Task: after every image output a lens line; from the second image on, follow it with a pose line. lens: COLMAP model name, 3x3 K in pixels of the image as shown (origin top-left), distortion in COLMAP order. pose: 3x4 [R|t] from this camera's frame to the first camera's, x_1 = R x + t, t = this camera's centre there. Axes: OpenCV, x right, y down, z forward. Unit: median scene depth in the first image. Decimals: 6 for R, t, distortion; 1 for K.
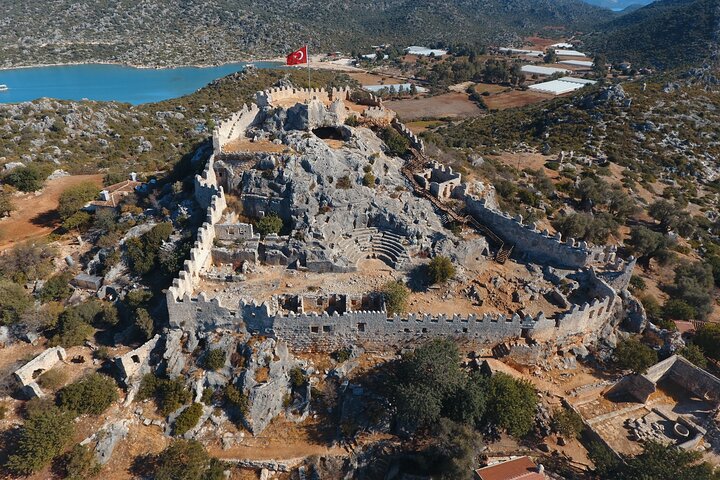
lens RADIAL K [[462.5, 0, 389.4], [0, 462.5, 239.7], [0, 0, 1]] dist [-0.001646, 0.001926]
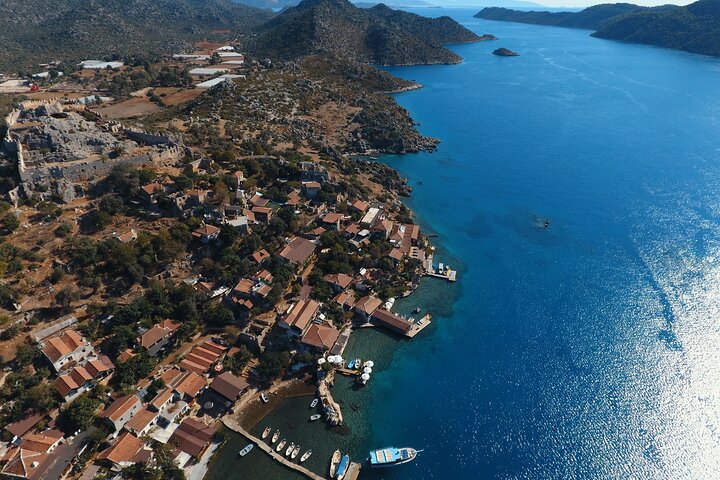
lens RADIAL K [[462.5, 0, 389.4], [0, 462.5, 239.7], [0, 0, 1]] dist [-0.001646, 0.001926]
pose [[0.826743, -0.286670, 0.484062, -0.013699], [0.283182, 0.955535, 0.082230, 0.203988], [-0.486111, 0.069094, 0.871161, -0.574609]]
